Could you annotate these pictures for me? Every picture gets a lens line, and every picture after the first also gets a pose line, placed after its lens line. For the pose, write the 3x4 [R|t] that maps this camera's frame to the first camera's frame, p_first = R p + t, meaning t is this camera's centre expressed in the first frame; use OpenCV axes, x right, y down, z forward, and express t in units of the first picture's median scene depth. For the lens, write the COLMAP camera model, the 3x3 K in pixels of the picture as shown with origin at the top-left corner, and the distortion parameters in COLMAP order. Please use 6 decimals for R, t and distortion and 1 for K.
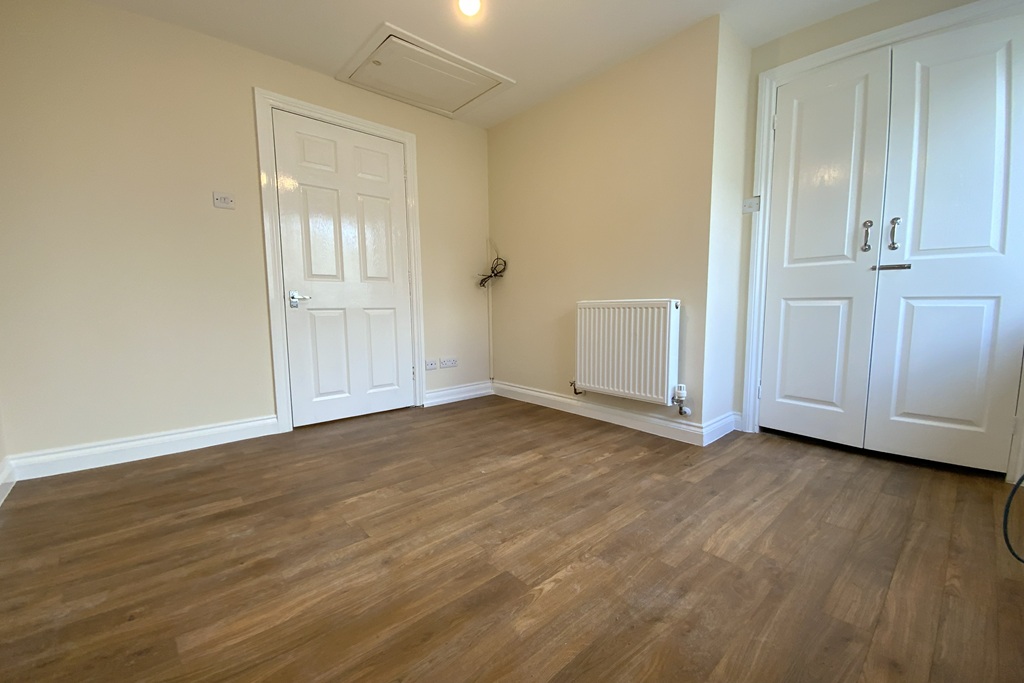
lens RADIAL K [[420.5, 0, 510.3], [0, 420.5, 345.9], [0, 0, 1]] dist [0.009803, -0.001034]
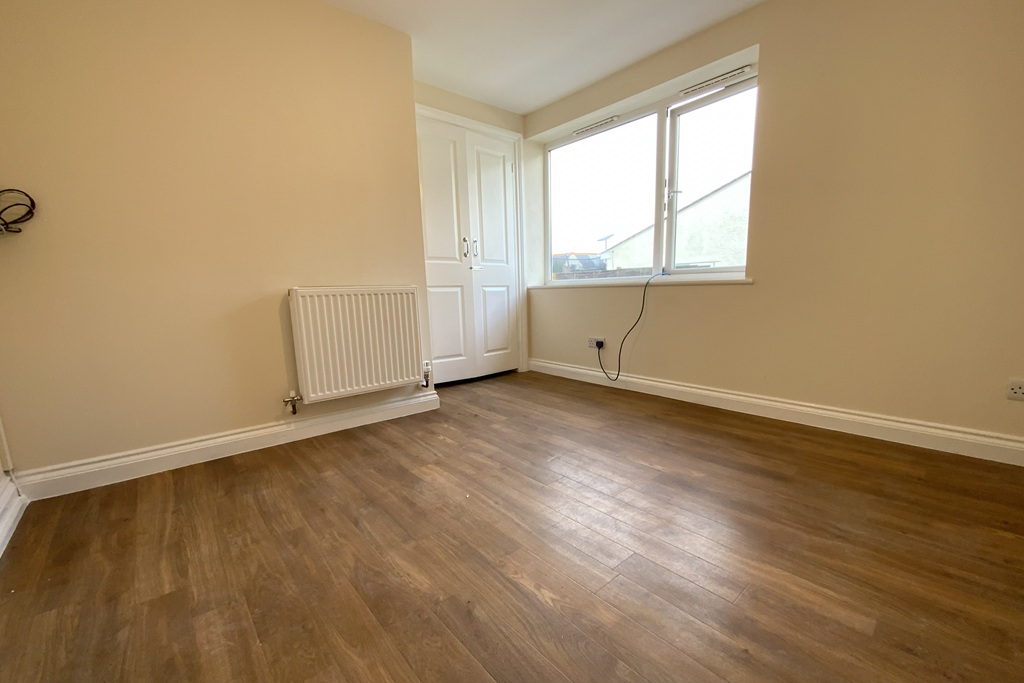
lens RADIAL K [[420.5, 0, 510.9], [0, 420.5, 346.4], [0, 0, 1]] dist [0.009803, -0.001034]
pose [[0.018011, -0.139418, 0.990070, -0.772870], [0.120657, 0.983297, 0.136269, -0.082577], [-0.992531, 0.117005, 0.034532, 0.791939]]
